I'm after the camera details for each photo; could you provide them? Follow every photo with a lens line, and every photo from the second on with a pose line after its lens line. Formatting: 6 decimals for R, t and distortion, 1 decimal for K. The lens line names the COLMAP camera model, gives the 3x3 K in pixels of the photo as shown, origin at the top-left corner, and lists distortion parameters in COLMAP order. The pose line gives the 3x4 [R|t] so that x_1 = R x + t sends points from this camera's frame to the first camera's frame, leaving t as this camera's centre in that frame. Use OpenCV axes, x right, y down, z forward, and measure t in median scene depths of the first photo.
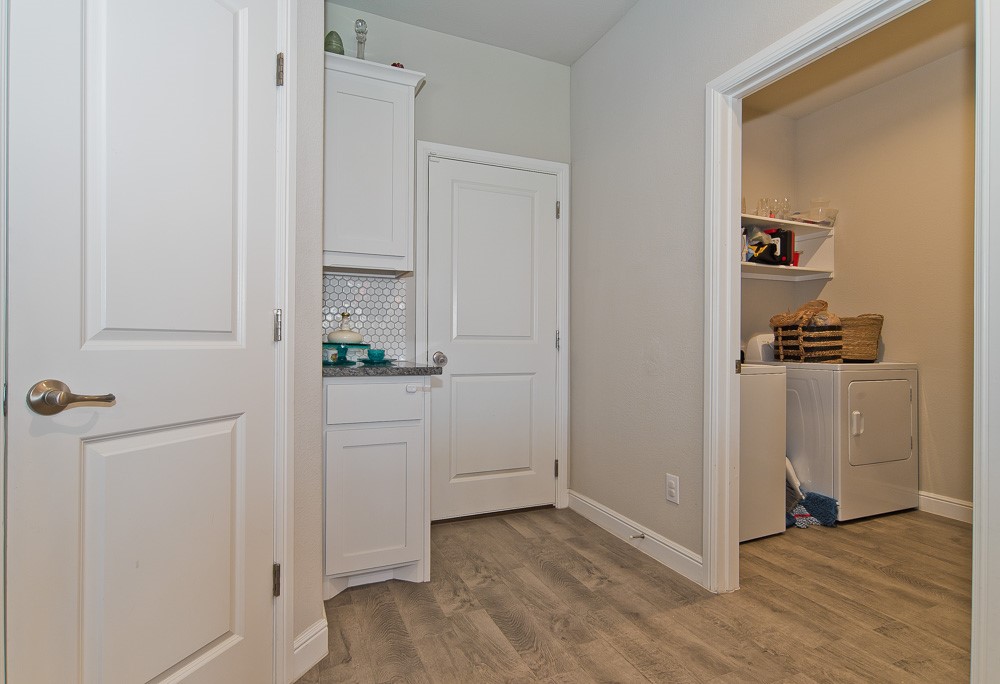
lens RADIAL K [[501.8, 0, 500.0], [0, 501.8, 342.0], [0, 0, 1]] dist [0.001889, 0.000353]
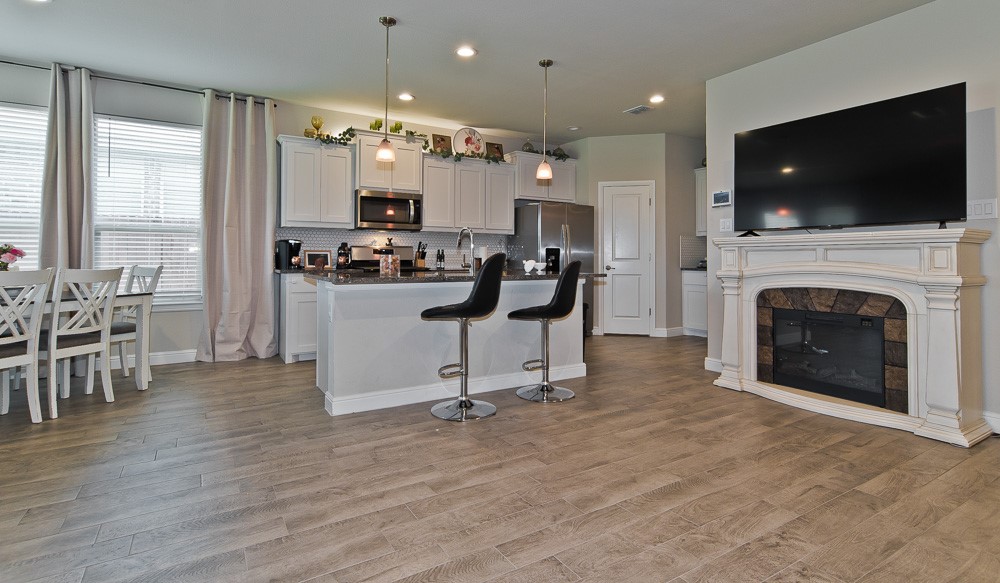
lens RADIAL K [[490.2, 0, 498.9], [0, 490.2, 250.8], [0, 0, 1]] dist [0.000891, 0.000490]
pose [[0.147616, -0.019616, -0.988850, 2.494764], [-0.002044, 0.999795, -0.020138, 0.003406], [0.989043, 0.004994, 0.147546, -0.682963]]
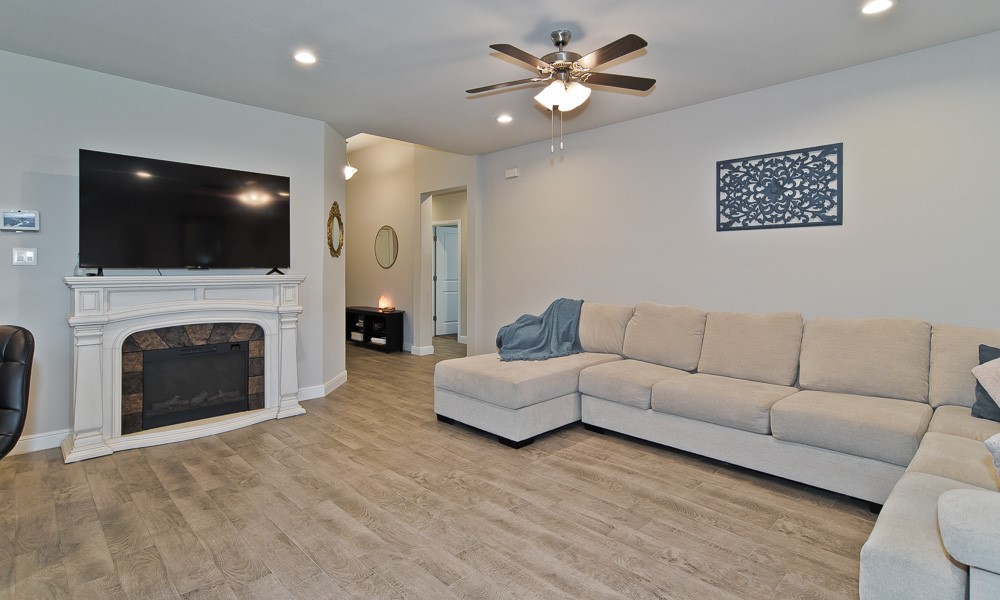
lens RADIAL K [[488.5, 0, 501.2], [0, 488.5, 258.1], [0, 0, 1]] dist [0.000477, 0.000253]
pose [[0.929762, 0.005258, 0.368125, 1.465507], [0.002199, 0.999801, -0.019834, -0.106822], [-0.368156, 0.019250, 0.929565, -1.431523]]
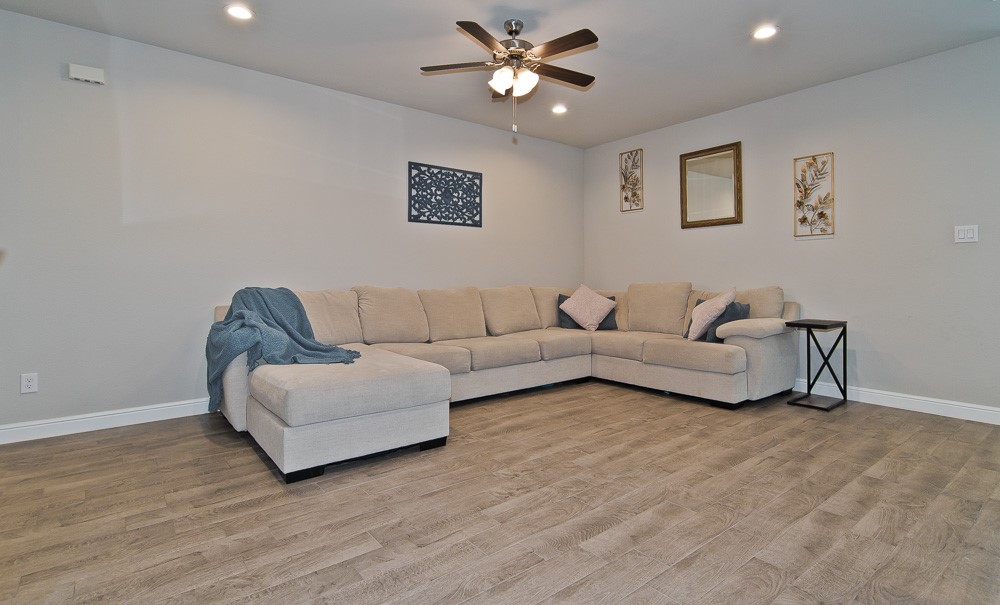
lens RADIAL K [[489.3, 0, 499.2], [0, 489.3, 265.6], [0, 0, 1]] dist [-0.000806, 0.000400]
pose [[-0.263553, 0.021293, 0.964410, 0.726239], [0.002479, 0.999768, -0.021396, -0.001590], [-0.964642, -0.003248, -0.263545, 0.212243]]
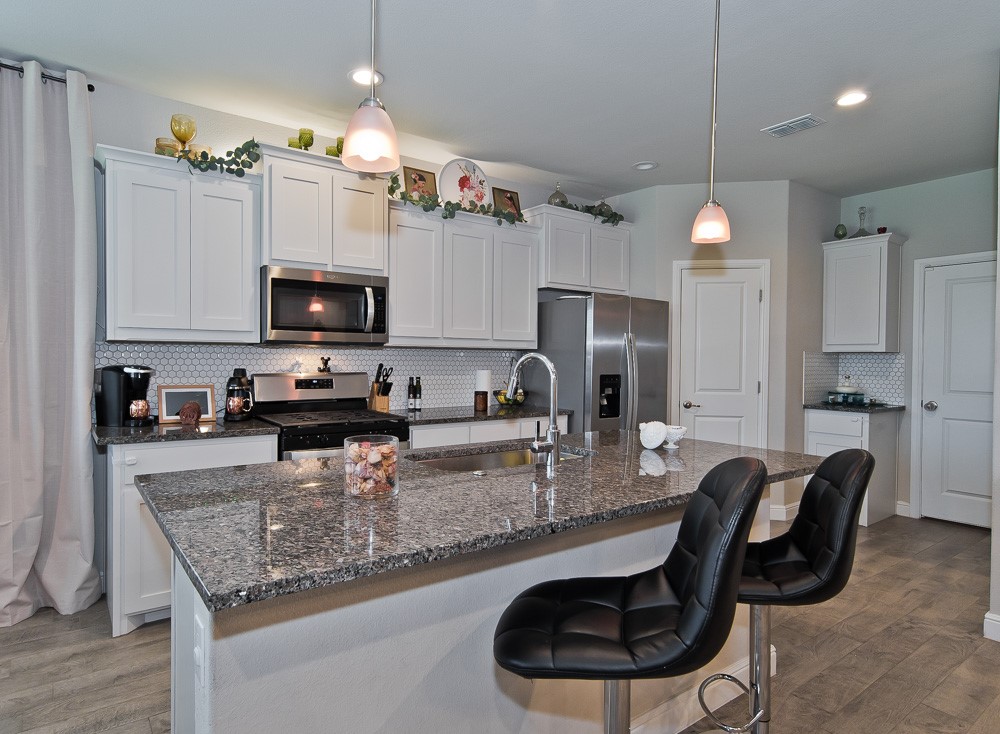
lens RADIAL K [[577.1, 0, 460.0], [0, 577.1, 365.7], [0, 0, 1]] dist [0.002410, 0.003569]
pose [[0.208666, 0.012066, -0.977912, 1.523045], [-0.006846, 0.999917, 0.010877, -0.114493], [0.977963, 0.004425, 0.208732, -0.842958]]
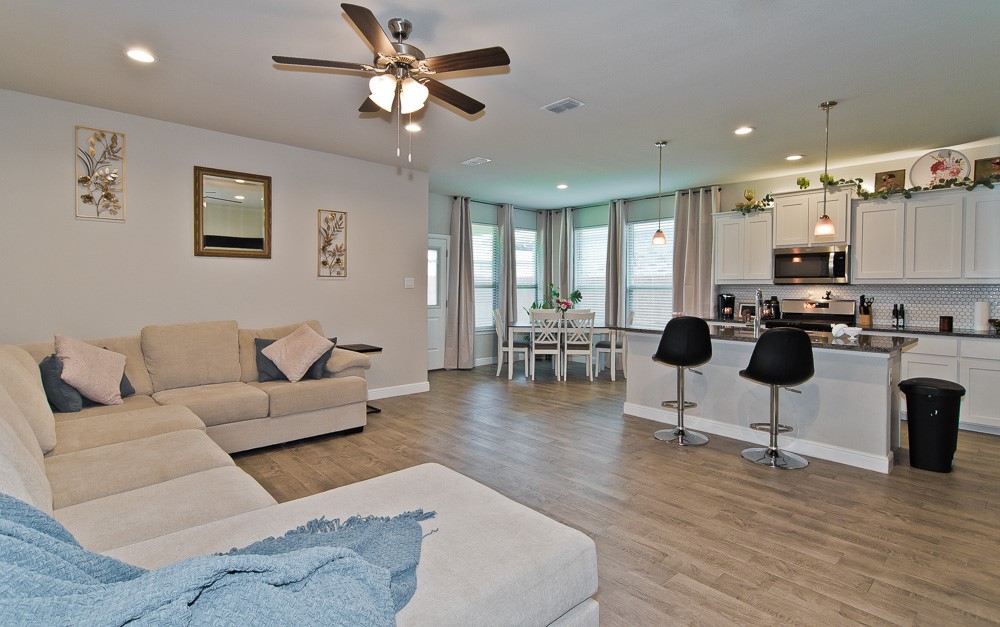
lens RADIAL K [[488.7, 0, 500.3], [0, 488.7, 296.7], [0, 0, 1]] dist [-0.000804, -0.000109]
pose [[-0.944303, -0.004728, -0.329045, 2.283267], [-0.011173, 0.999781, 0.017701, -0.115340], [0.328889, 0.020392, -0.944148, 0.997370]]
